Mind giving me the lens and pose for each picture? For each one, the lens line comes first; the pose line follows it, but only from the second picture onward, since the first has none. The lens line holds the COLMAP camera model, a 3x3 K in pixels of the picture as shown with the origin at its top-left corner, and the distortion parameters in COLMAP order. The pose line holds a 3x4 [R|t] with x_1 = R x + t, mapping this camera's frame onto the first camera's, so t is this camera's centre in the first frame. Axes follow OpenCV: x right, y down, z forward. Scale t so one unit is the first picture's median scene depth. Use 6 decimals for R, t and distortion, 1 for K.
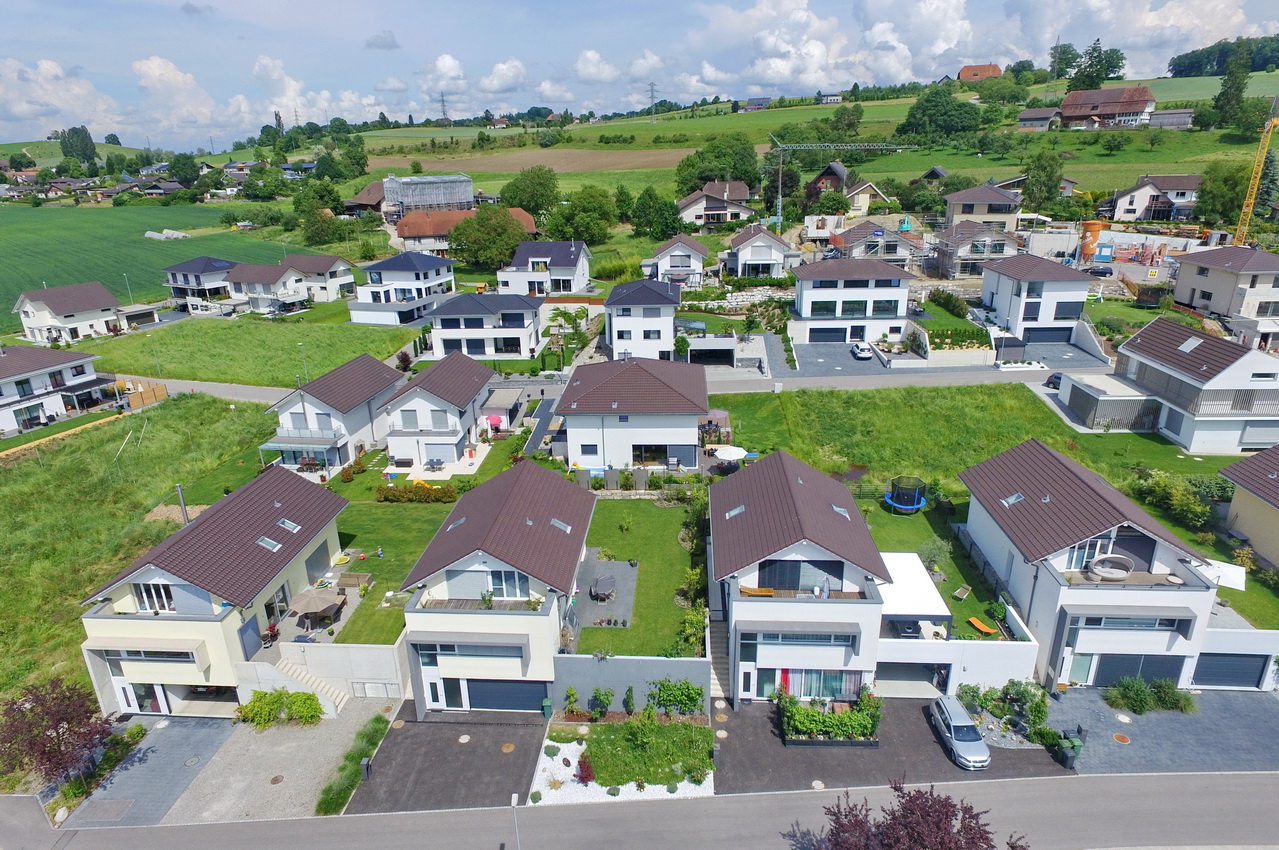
lens RADIAL K [[764.0, 0, 624.6], [0, 764.0, 423.6], [0, 0, 1]] dist [-0.005558, 0.010726]
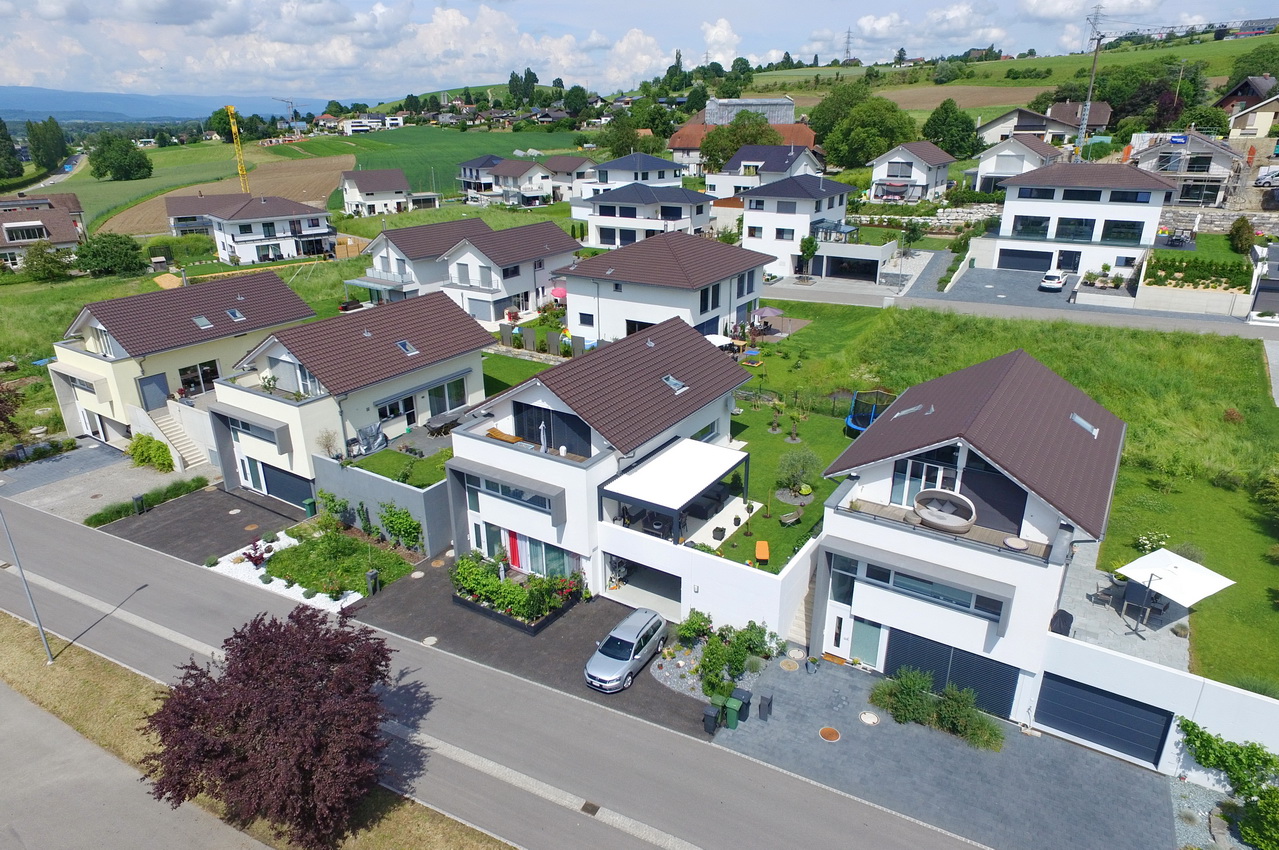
lens RADIAL K [[786.7, 0, 624.1], [0, 786.7, 426.8], [0, 0, 1]] dist [-0.004161, 0.004431]
pose [[0.872783, 0.195402, -0.447290, 0.333719], [-0.173890, 0.980723, 0.089131, 0.051570], [0.456084, -0.000013, 0.889937, 0.133499]]
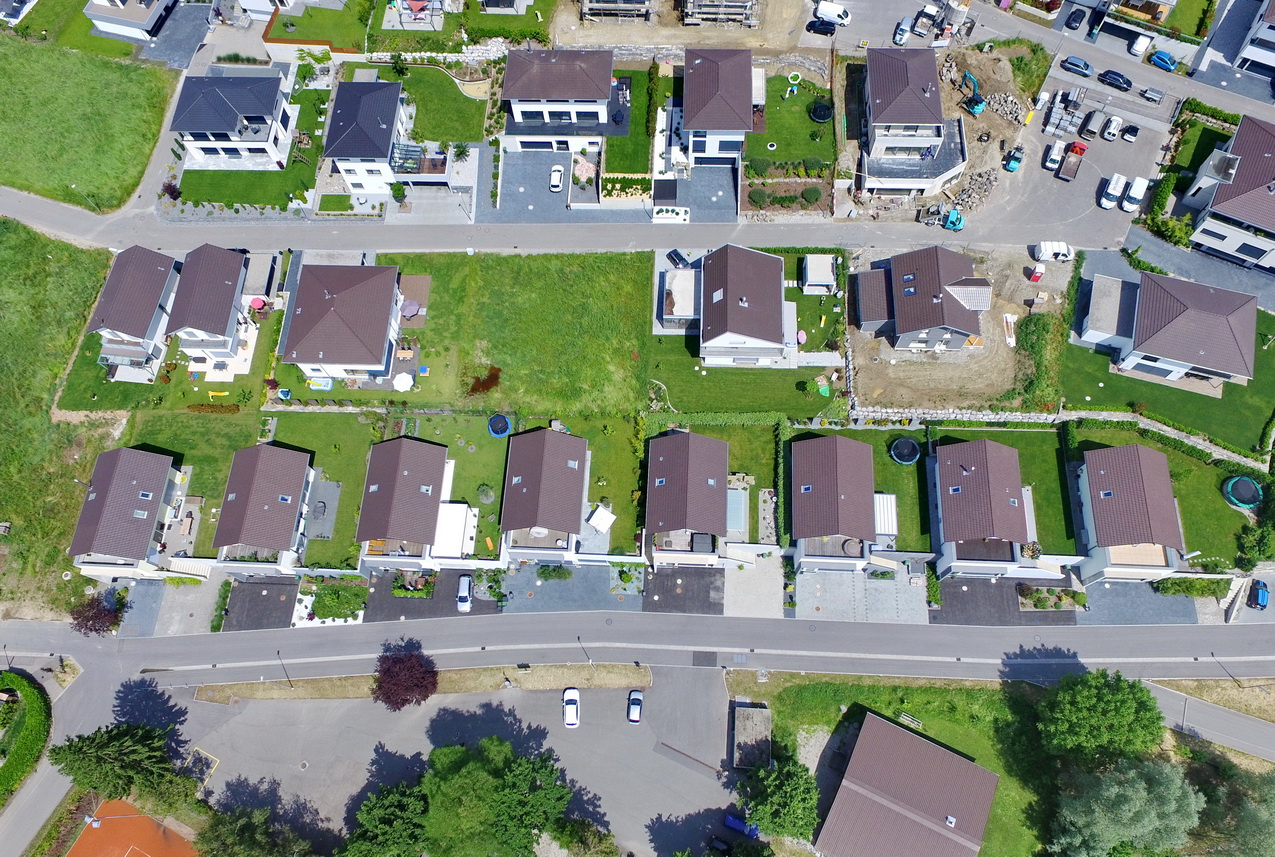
lens RADIAL K [[801.5, 0, 646.2], [0, 801.5, 484.6], [0, 0, 1]] dist [-0.004579, 0.006520]
pose [[0.999589, -0.028036, 0.006034, 0.452420], [0.012857, 0.626210, 0.779548, -0.803506], [-0.025634, -0.779150, 0.626313, -0.152377]]
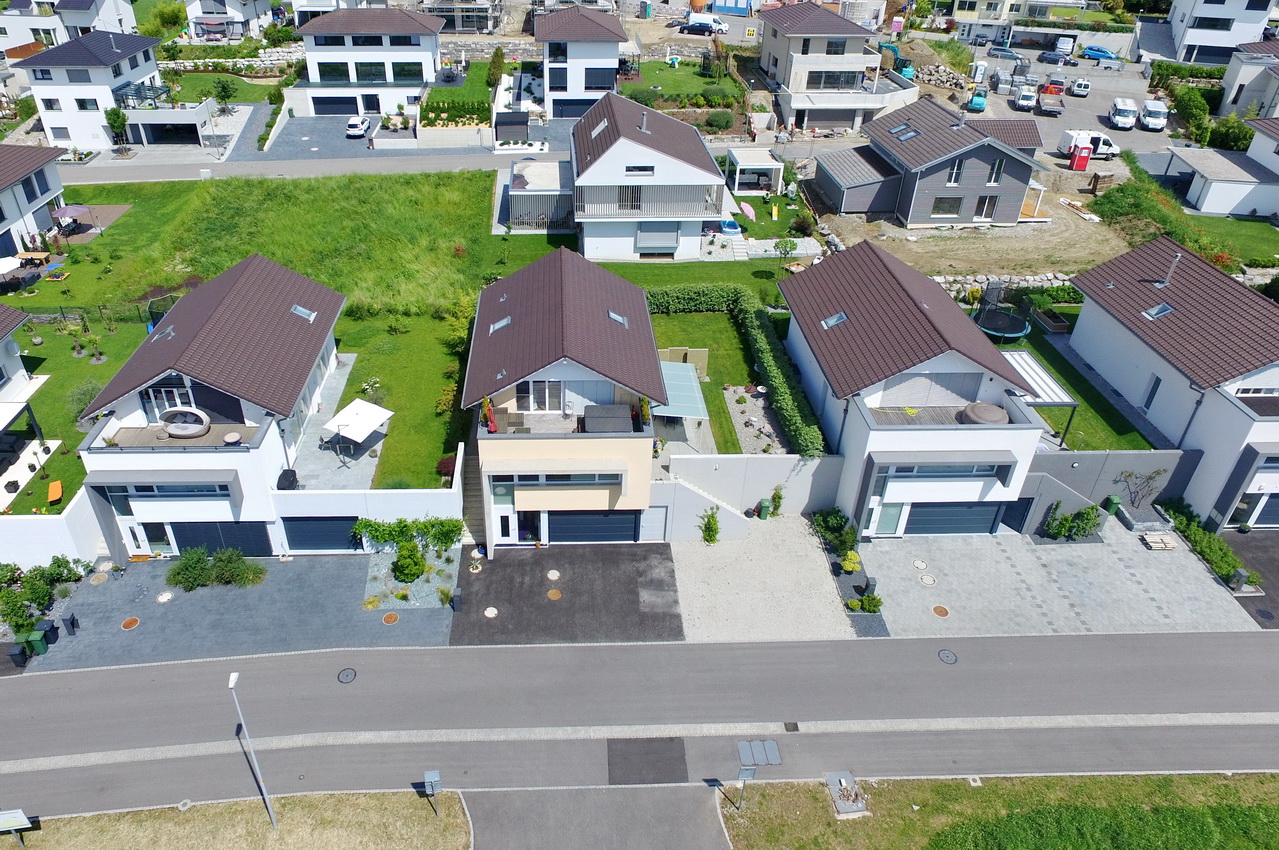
lens RADIAL K [[836.6, 0, 572.2], [0, 836.6, 361.8], [0, 0, 1]] dist [-0.002431, 0.004204]
pose [[0.994643, -0.022683, 0.100847, 0.469998], [0.002186, 0.980025, 0.198864, -0.026832], [-0.103343, -0.197578, 0.974825, 0.041894]]
